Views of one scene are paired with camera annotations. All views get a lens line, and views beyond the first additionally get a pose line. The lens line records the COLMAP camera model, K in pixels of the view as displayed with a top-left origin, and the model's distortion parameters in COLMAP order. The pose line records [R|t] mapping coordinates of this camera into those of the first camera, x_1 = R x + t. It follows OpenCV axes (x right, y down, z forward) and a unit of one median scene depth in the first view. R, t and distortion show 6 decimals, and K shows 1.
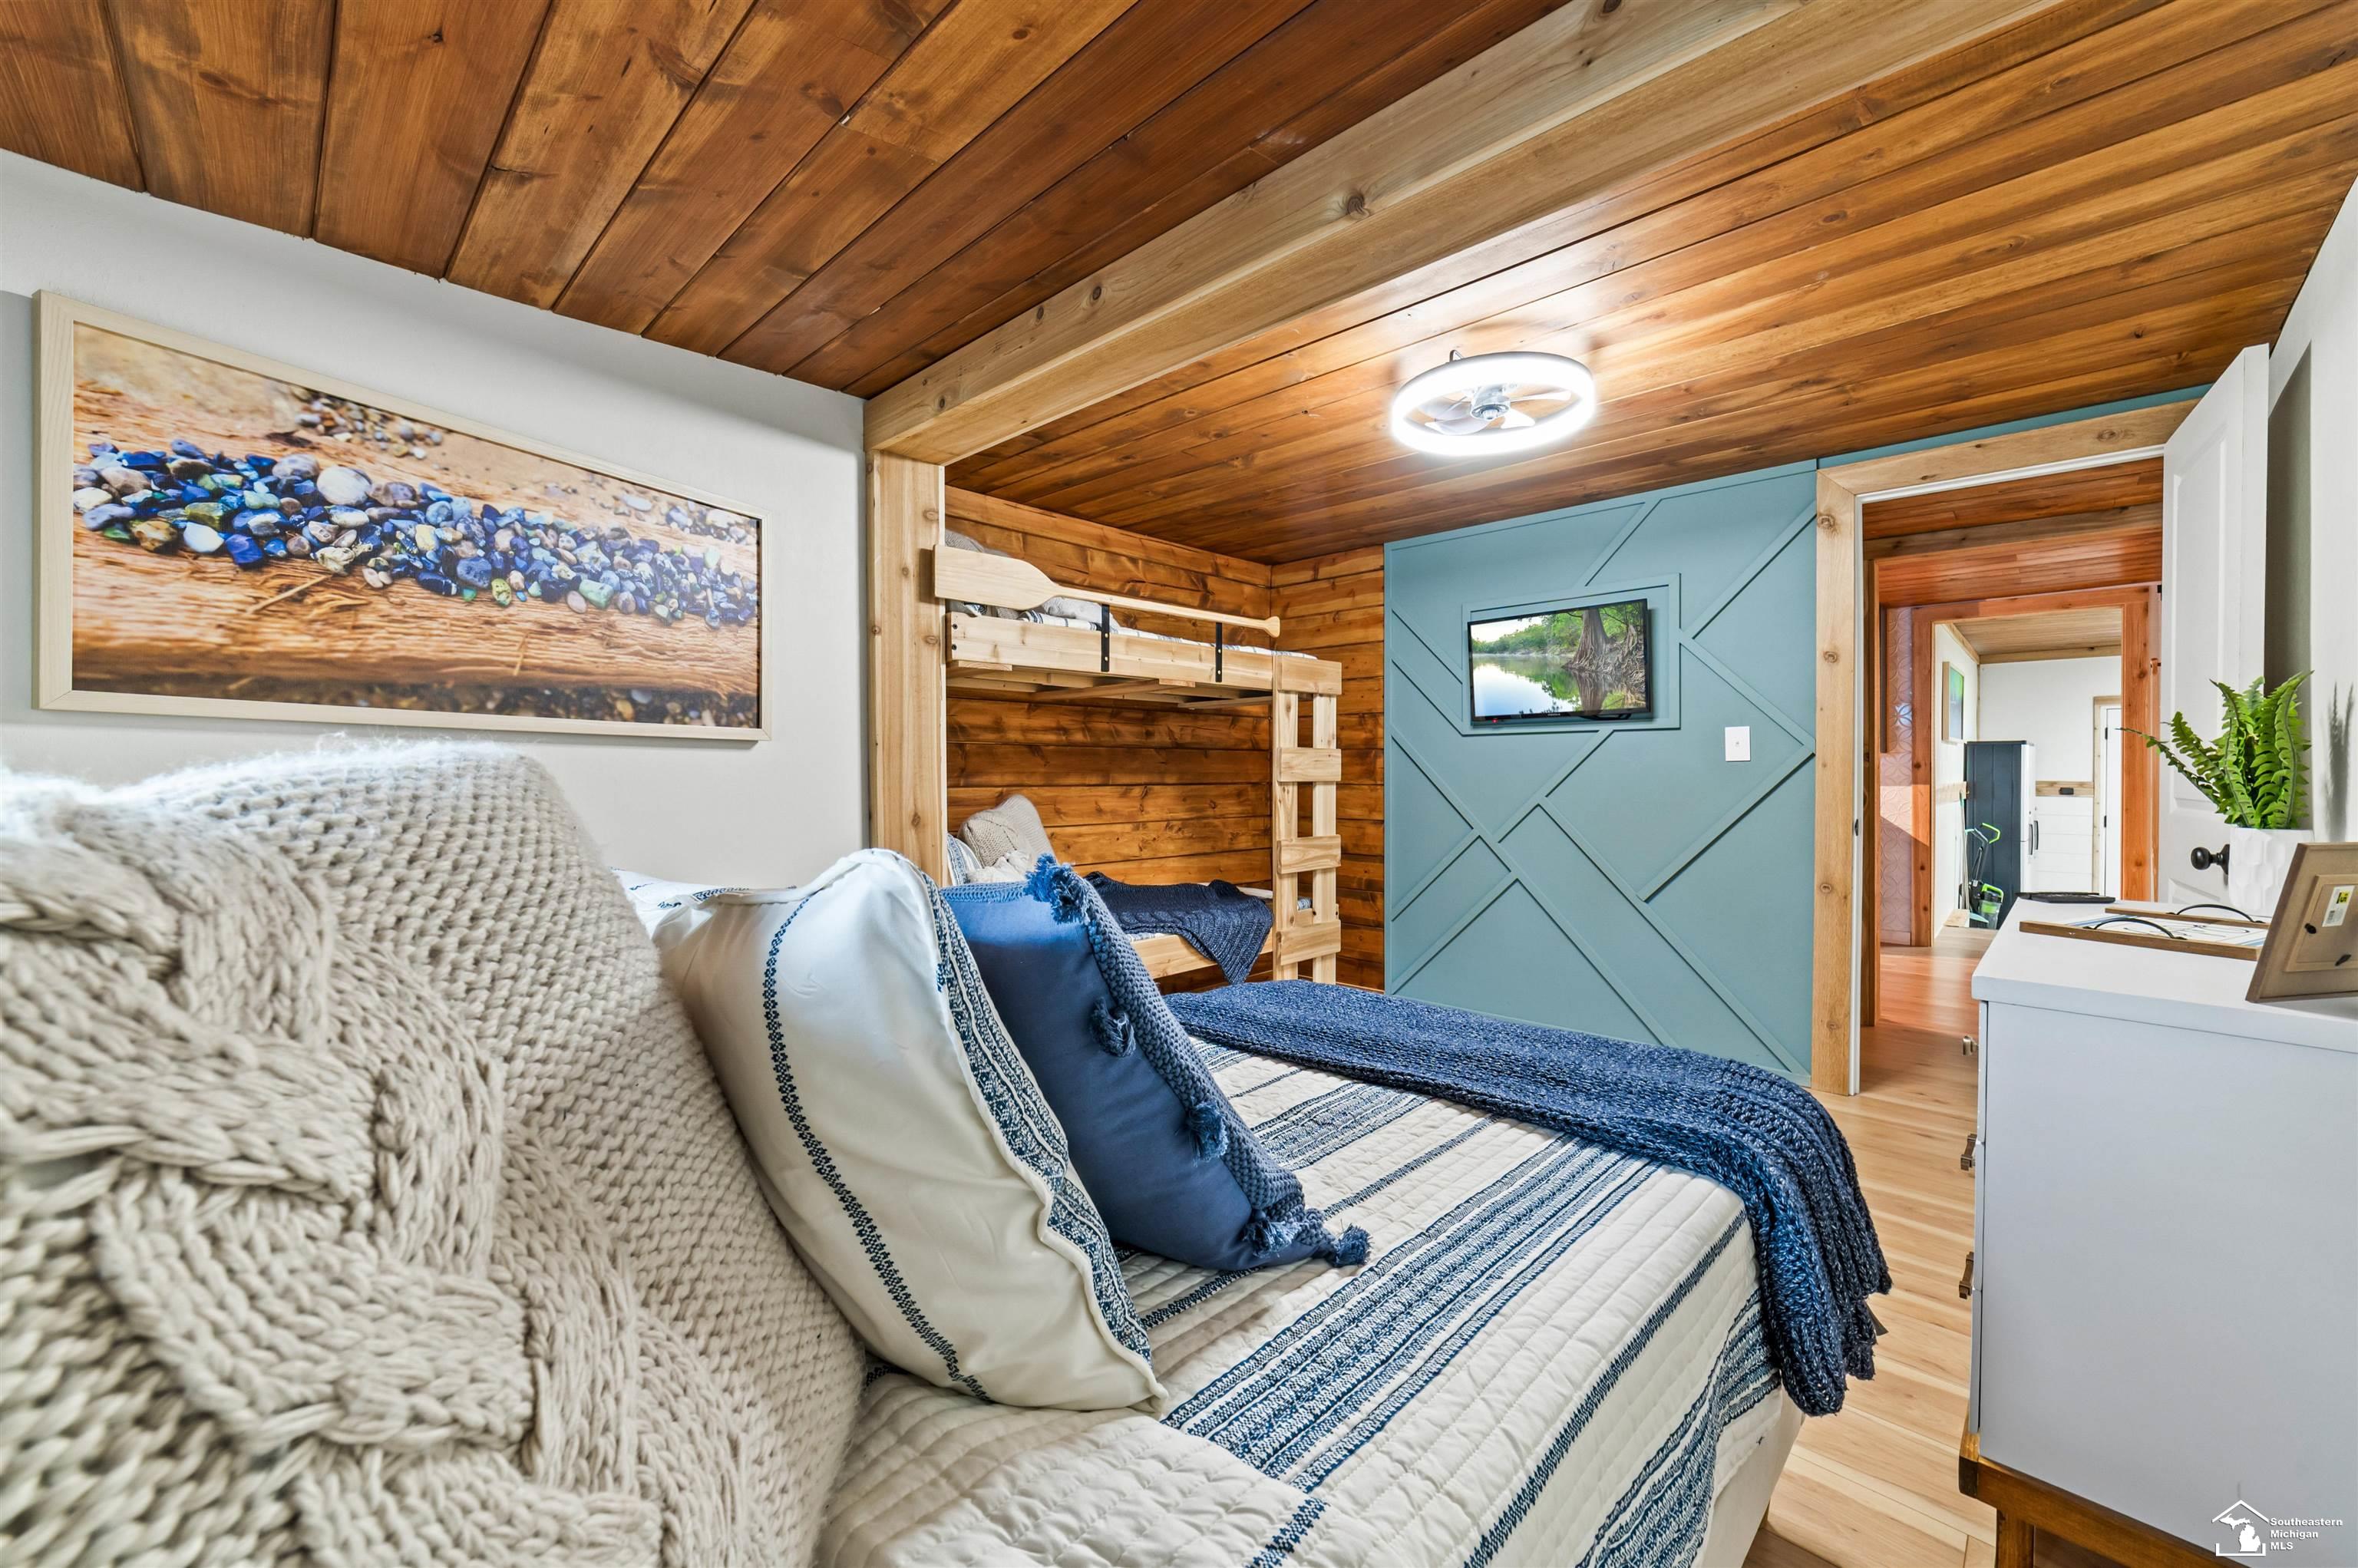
lens RADIAL K [[920.0, 0, 1179.0], [0, 920.0, 784.0], [0, 0, 1]] dist [0.001169, 0.000242]
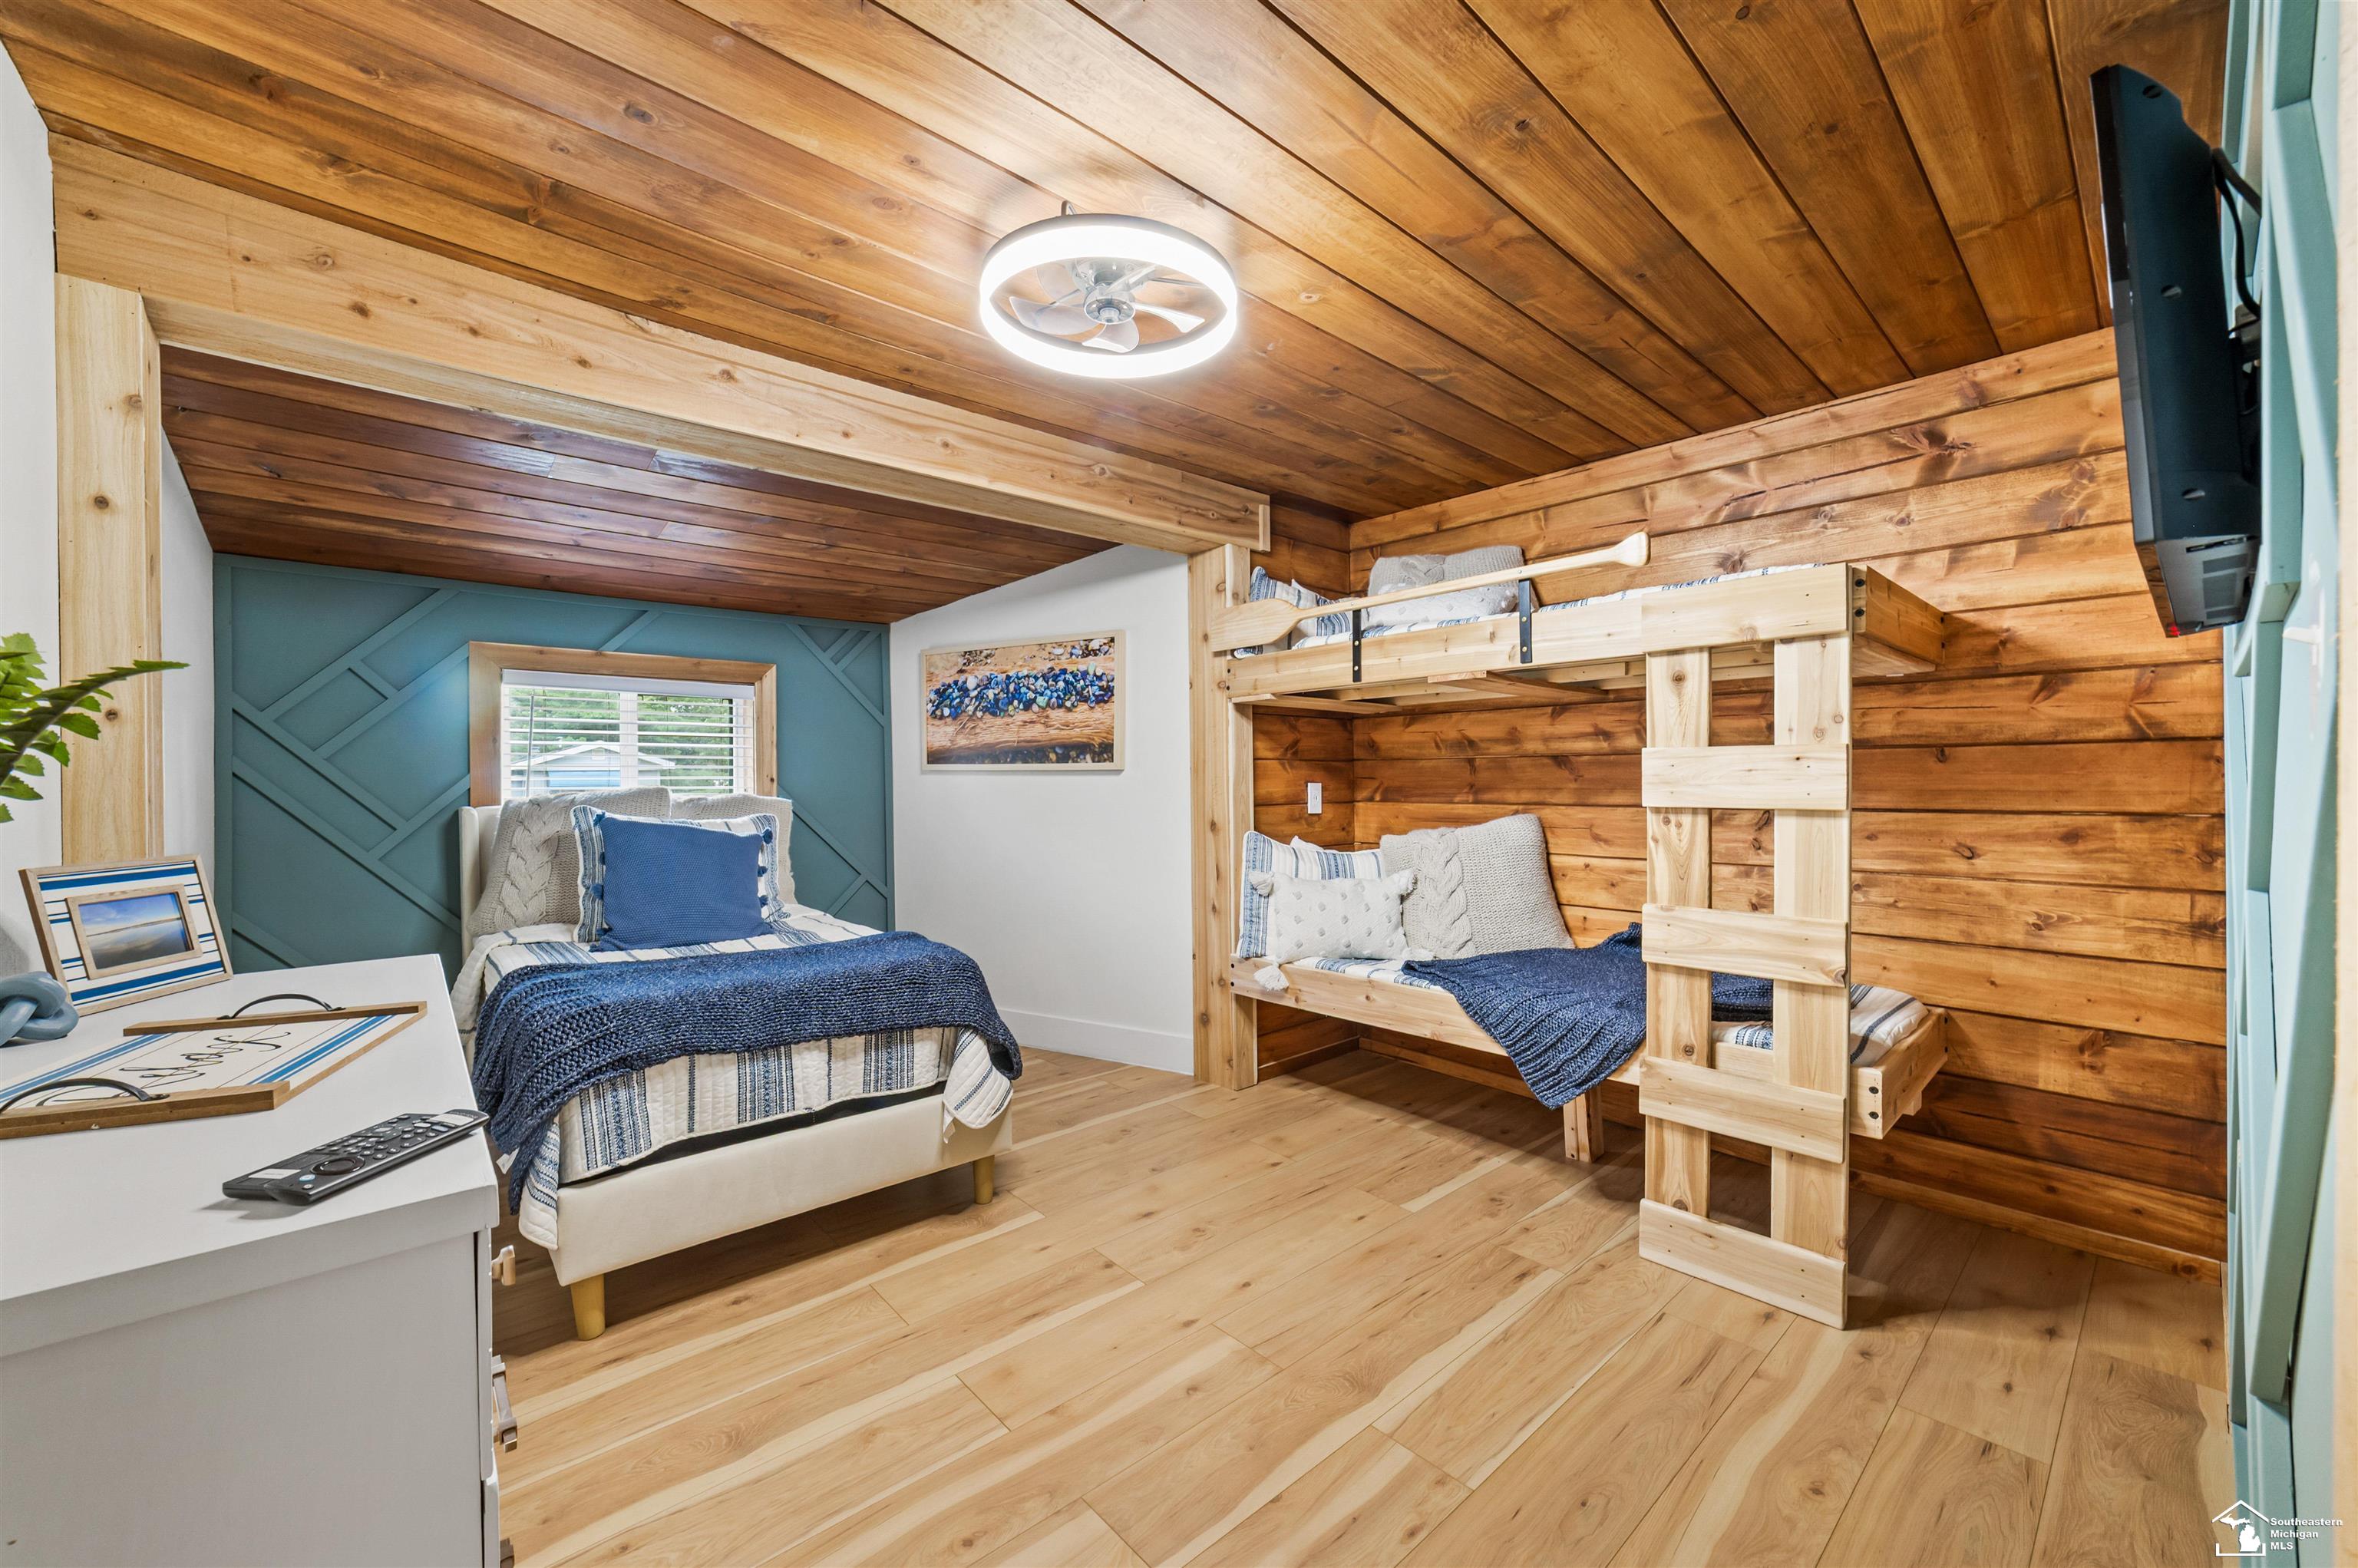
lens RADIAL K [[904.2, 0, 1179.0], [0, 904.2, 784.0], [0, 0, 1]] dist [-0.023823, 0.000023]
pose [[-0.065047, 0.002380, -0.997879, 1.278928], [-0.009820, 0.999947, 0.003025, -0.029871], [0.997834, 0.009996, -0.065020, 1.340227]]
